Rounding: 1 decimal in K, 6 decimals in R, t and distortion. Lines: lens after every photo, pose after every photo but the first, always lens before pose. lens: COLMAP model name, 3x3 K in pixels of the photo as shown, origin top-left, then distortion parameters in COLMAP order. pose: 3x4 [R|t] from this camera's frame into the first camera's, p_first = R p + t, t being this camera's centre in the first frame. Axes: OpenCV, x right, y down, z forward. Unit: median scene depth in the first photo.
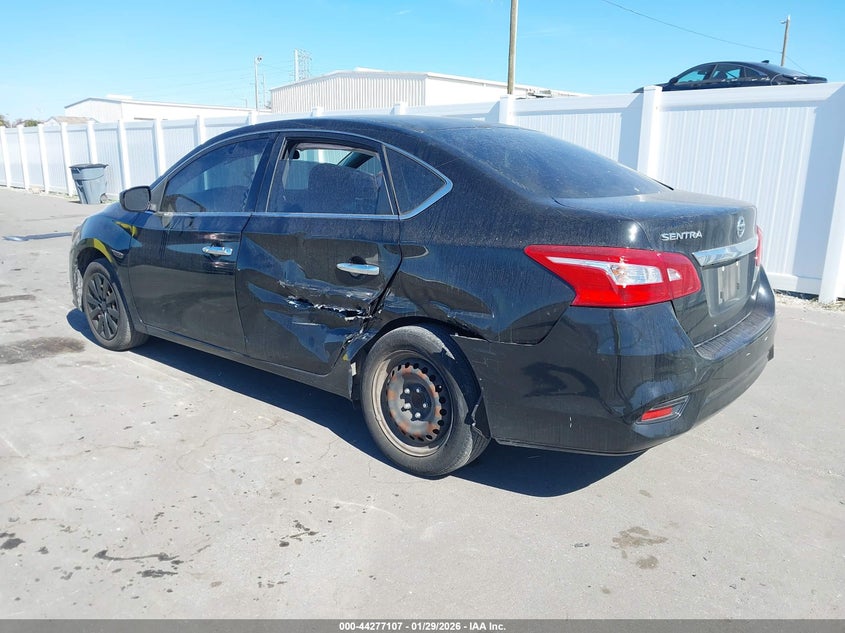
lens RADIAL K [[631.5, 0, 422.5], [0, 631.5, 316.5], [0, 0, 1]] dist [0.002437, 0.002176]
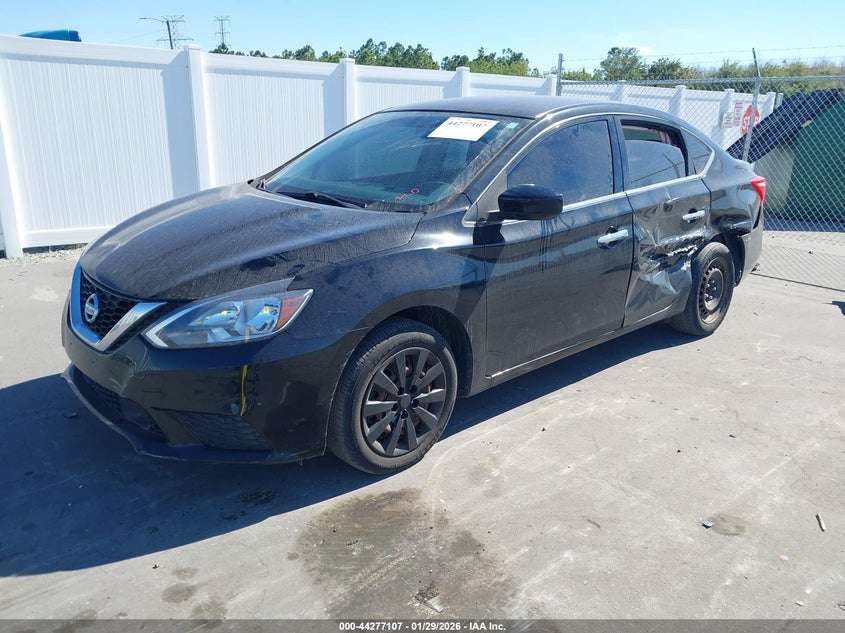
lens RADIAL K [[631.5, 0, 422.5], [0, 631.5, 316.5], [0, 0, 1]] dist [0.002437, 0.002176]
pose [[0.142236, -0.284736, 0.947995, -1.082314], [0.216022, 0.943576, 0.250997, -0.237929], [-0.965973, 0.169087, 0.195720, 0.913738]]
